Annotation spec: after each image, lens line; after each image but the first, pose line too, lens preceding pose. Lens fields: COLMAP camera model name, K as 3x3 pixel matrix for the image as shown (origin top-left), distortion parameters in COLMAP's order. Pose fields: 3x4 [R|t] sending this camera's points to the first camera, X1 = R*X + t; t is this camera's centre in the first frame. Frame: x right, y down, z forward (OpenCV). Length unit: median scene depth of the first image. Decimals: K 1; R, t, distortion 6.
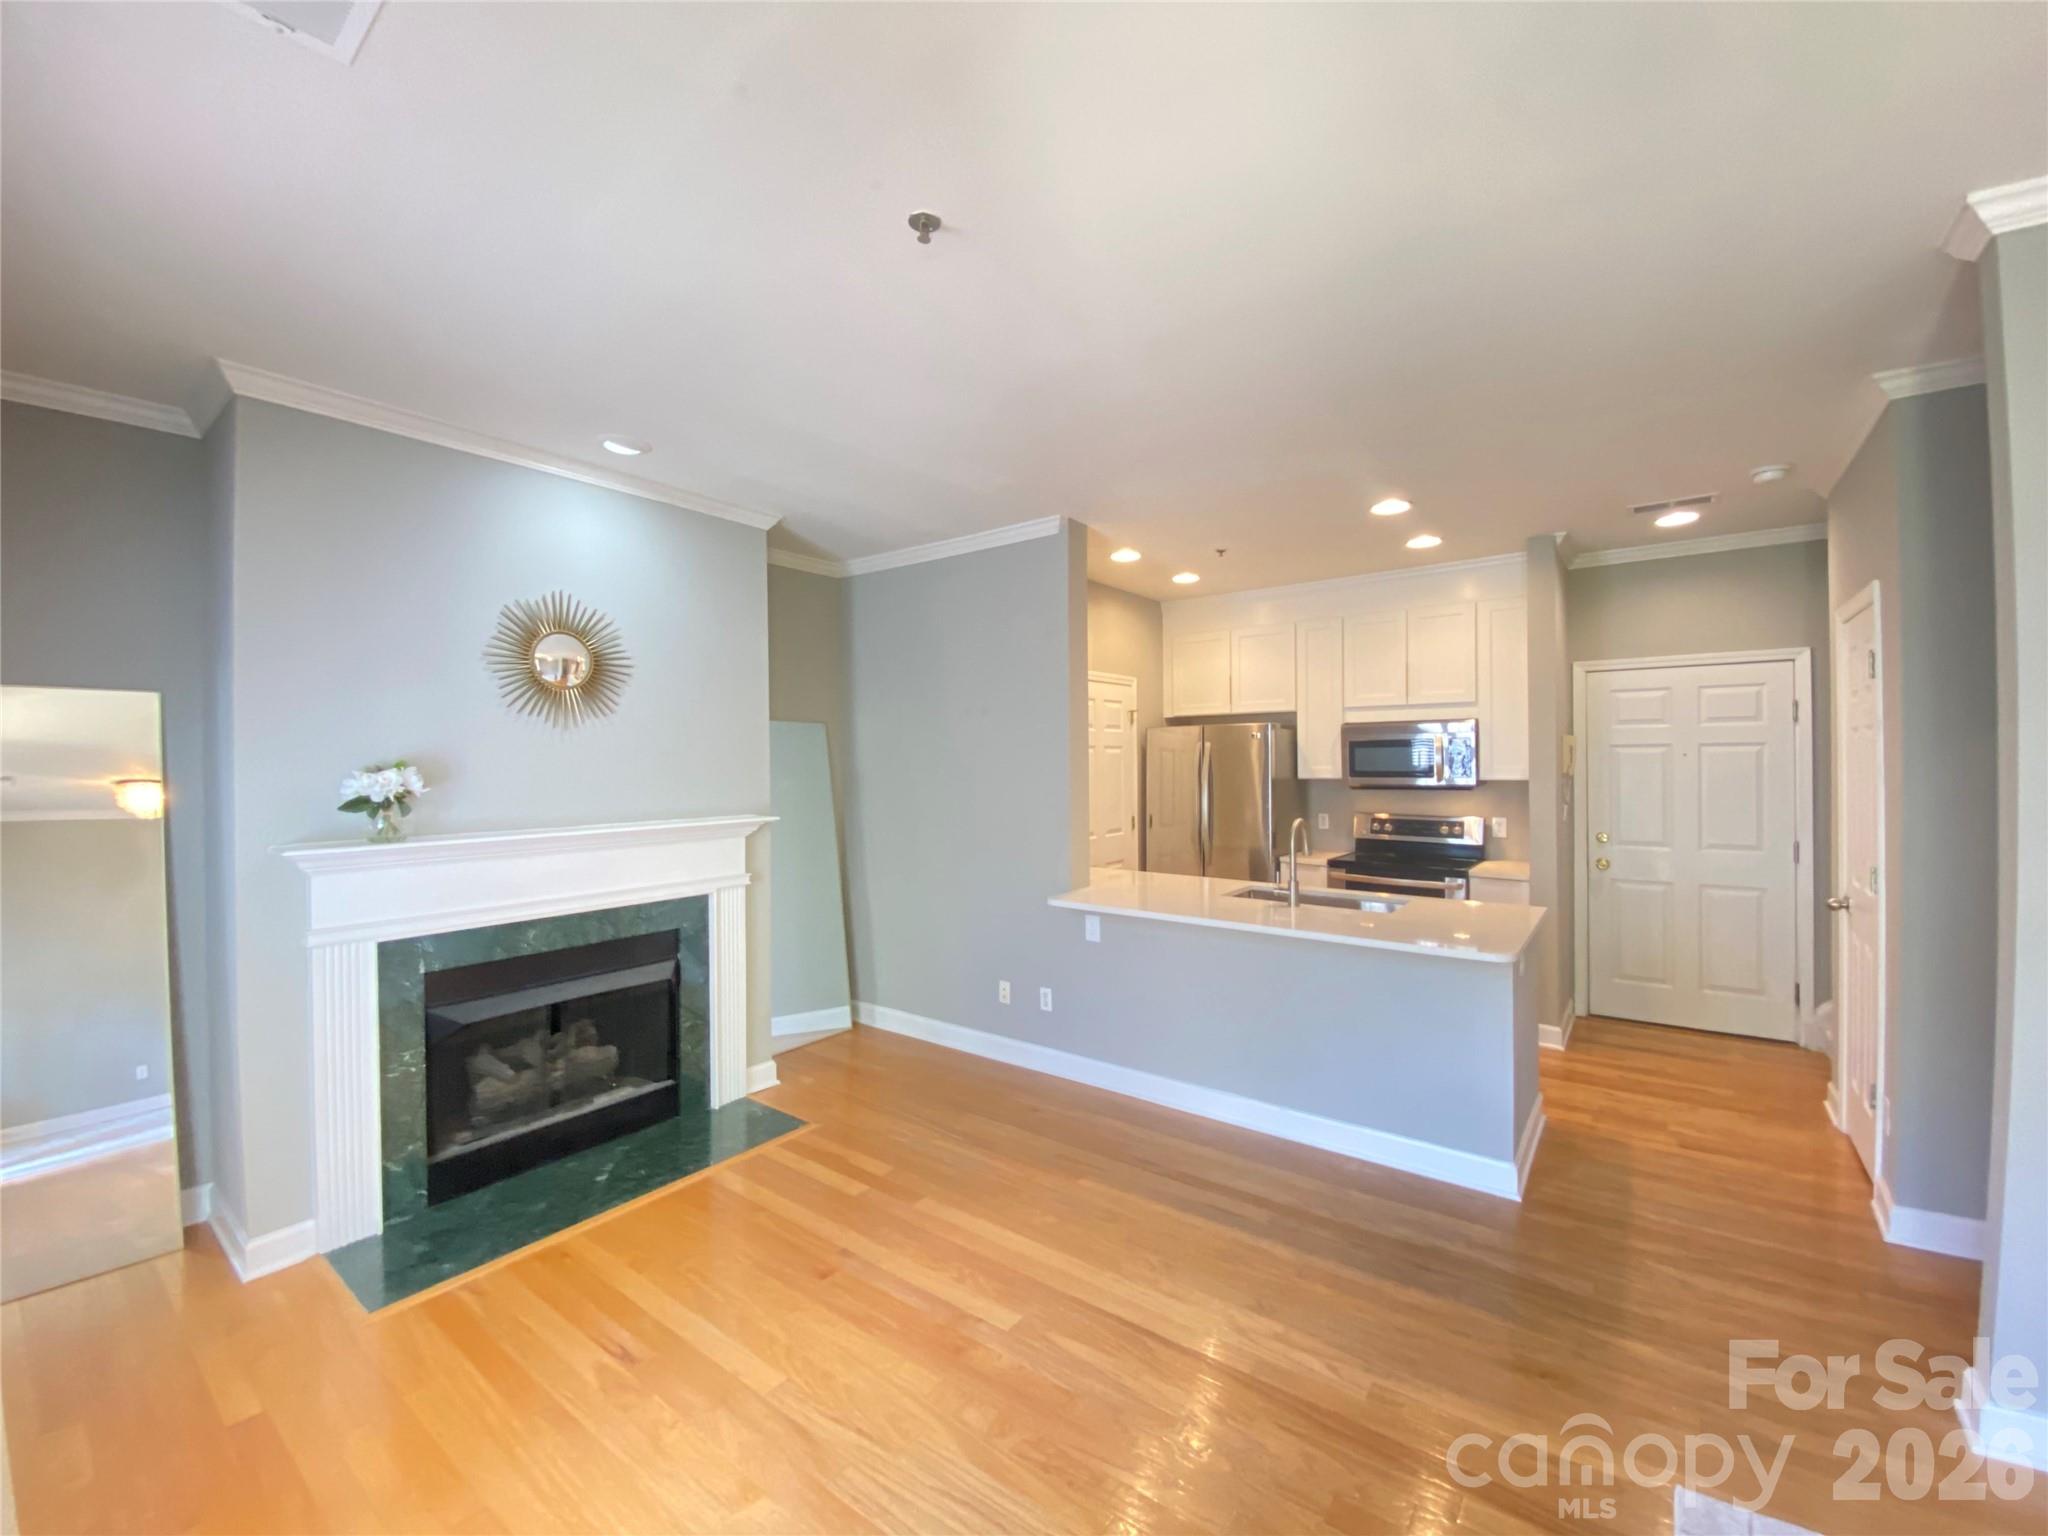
lens RADIAL K [[832.3, 0, 1016.1], [0, 832.3, 772.5], [0, 0, 1]] dist [-0.001803, -0.000379]
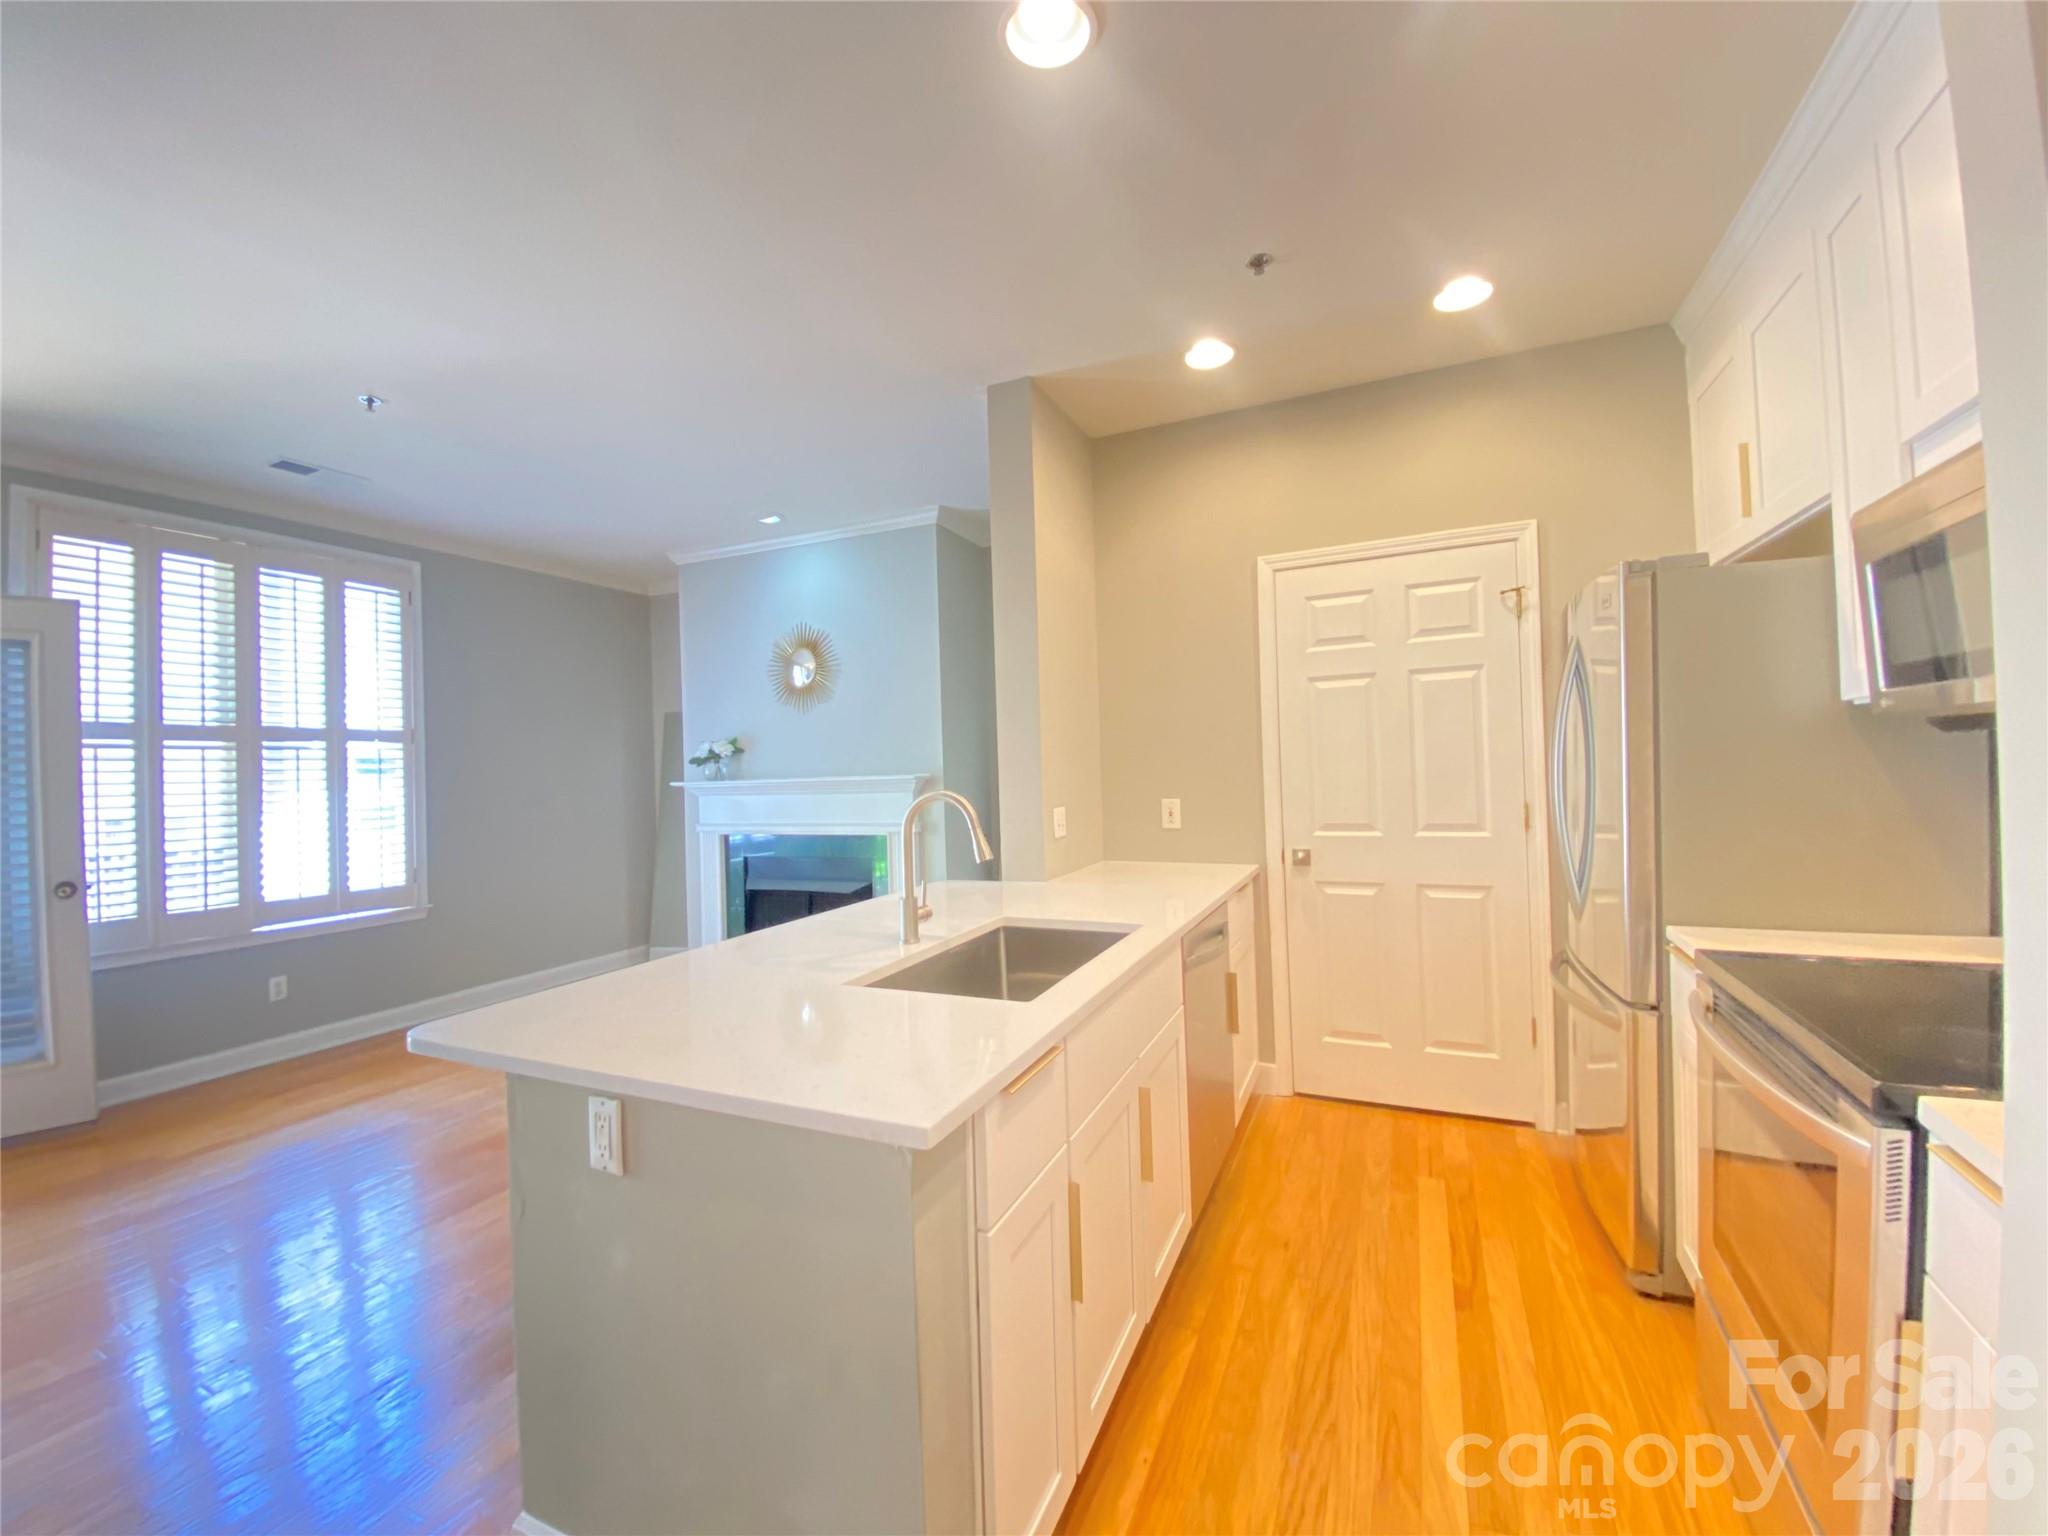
lens RADIAL K [[821.1, 0, 1024.0], [0, 821.1, 768.0], [0, 0, 1]] dist [0.029783, -0.026134]
pose [[0.214885, 0.003623, -0.976633, 0.732637], [0.016369, 0.999839, 0.007311, 0.031497], [0.976502, -0.017557, 0.214791, 0.780095]]
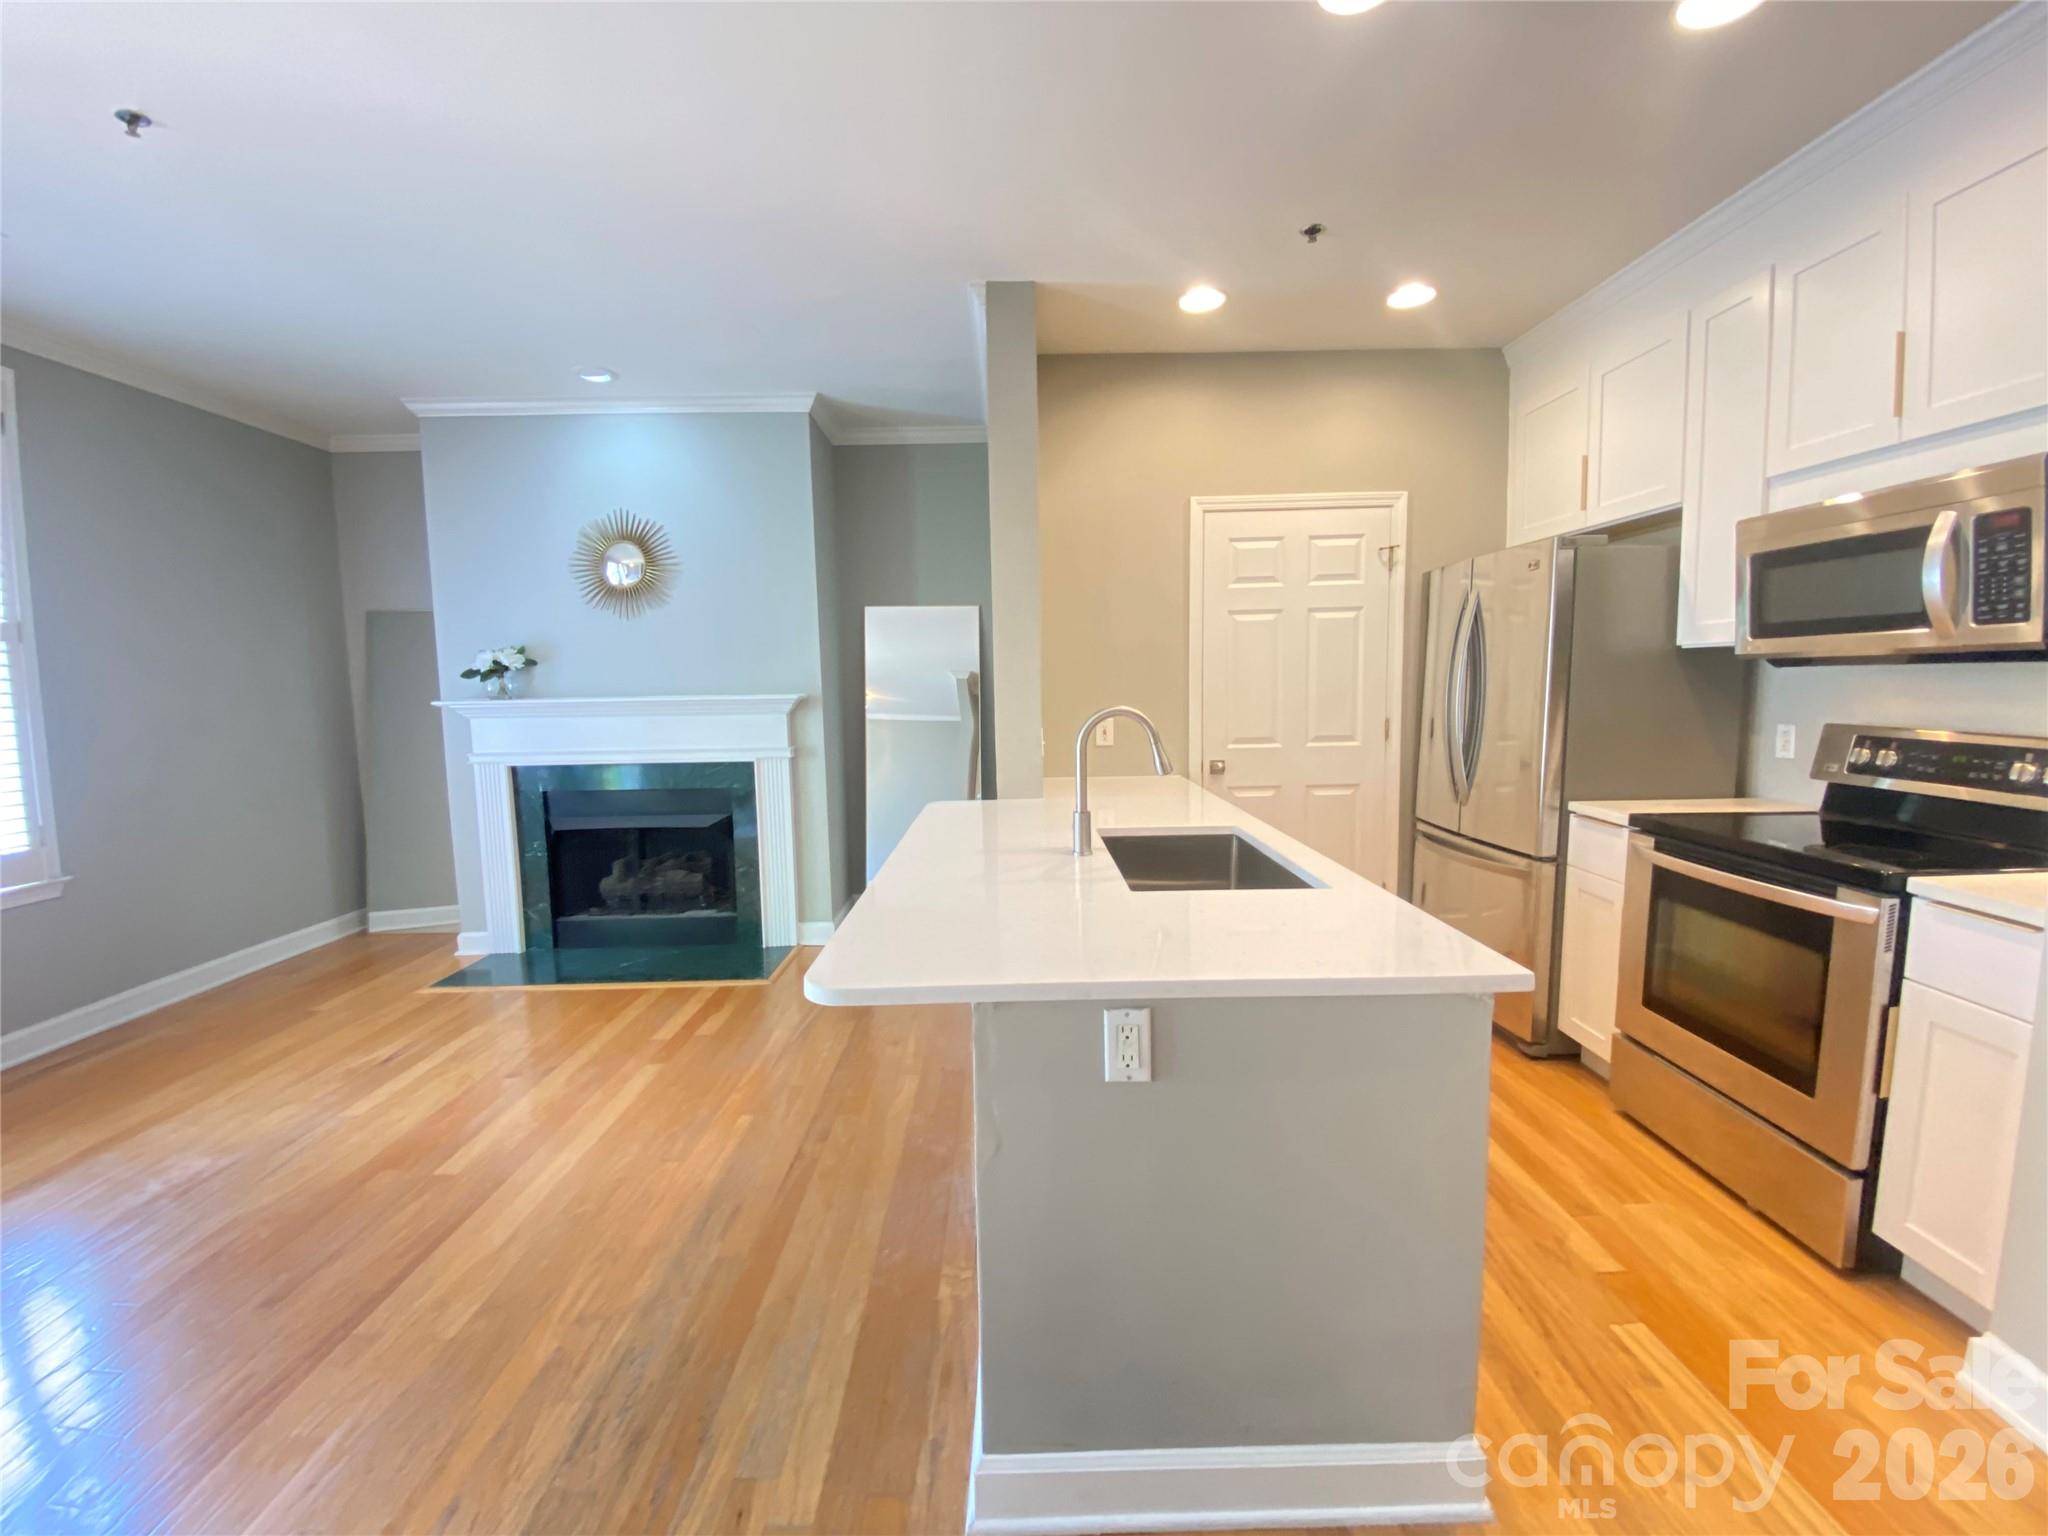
lens RADIAL K [[821.1, 0, 1024.0], [0, 821.1, 768.0], [0, 0, 1]] dist [0.029783, -0.026134]
pose [[0.611244, 0.079200, -0.787469, 0.617672], [0.003001, 0.994741, 0.102375, 0.033806], [0.791436, -0.064939, 0.607792, 0.507362]]
